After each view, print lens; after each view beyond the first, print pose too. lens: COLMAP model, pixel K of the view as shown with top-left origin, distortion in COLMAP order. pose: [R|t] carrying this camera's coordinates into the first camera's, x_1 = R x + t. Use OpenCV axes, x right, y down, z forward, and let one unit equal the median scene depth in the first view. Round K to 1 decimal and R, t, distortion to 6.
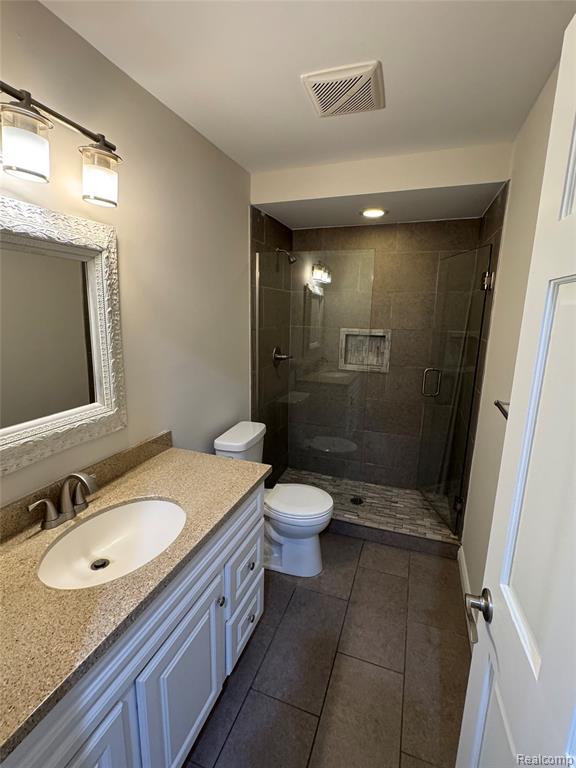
lens RADIAL K [[354.3, 0, 288.7], [0, 354.3, 383.4], [0, 0, 1]] dist [-0.003607, 0.000338]
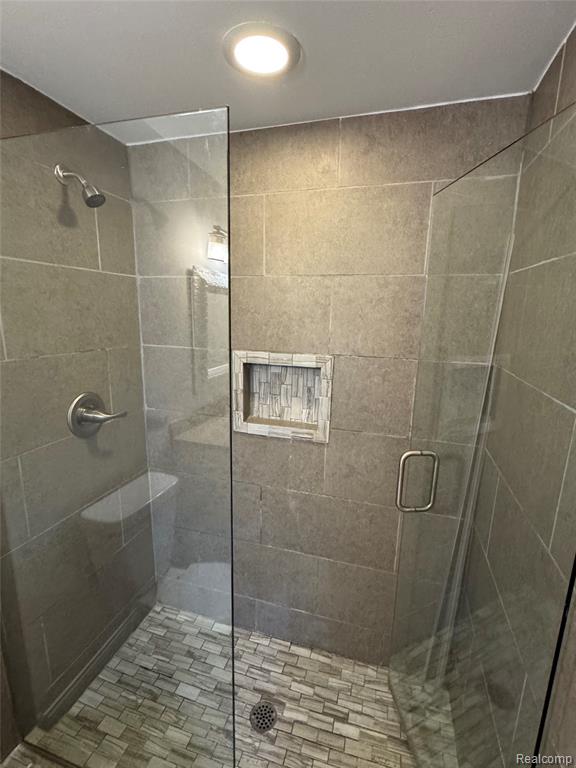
lens RADIAL K [[354.3, 0, 288.3], [0, 354.3, 384.9], [0, 0, 1]] dist [-0.003607, 0.000338]
pose [[0.998664, -0.007852, 0.051080, 0.198418], [0.007938, 0.999967, -0.001470, -0.107692], [-0.051067, 0.001874, 0.998693, 0.507332]]
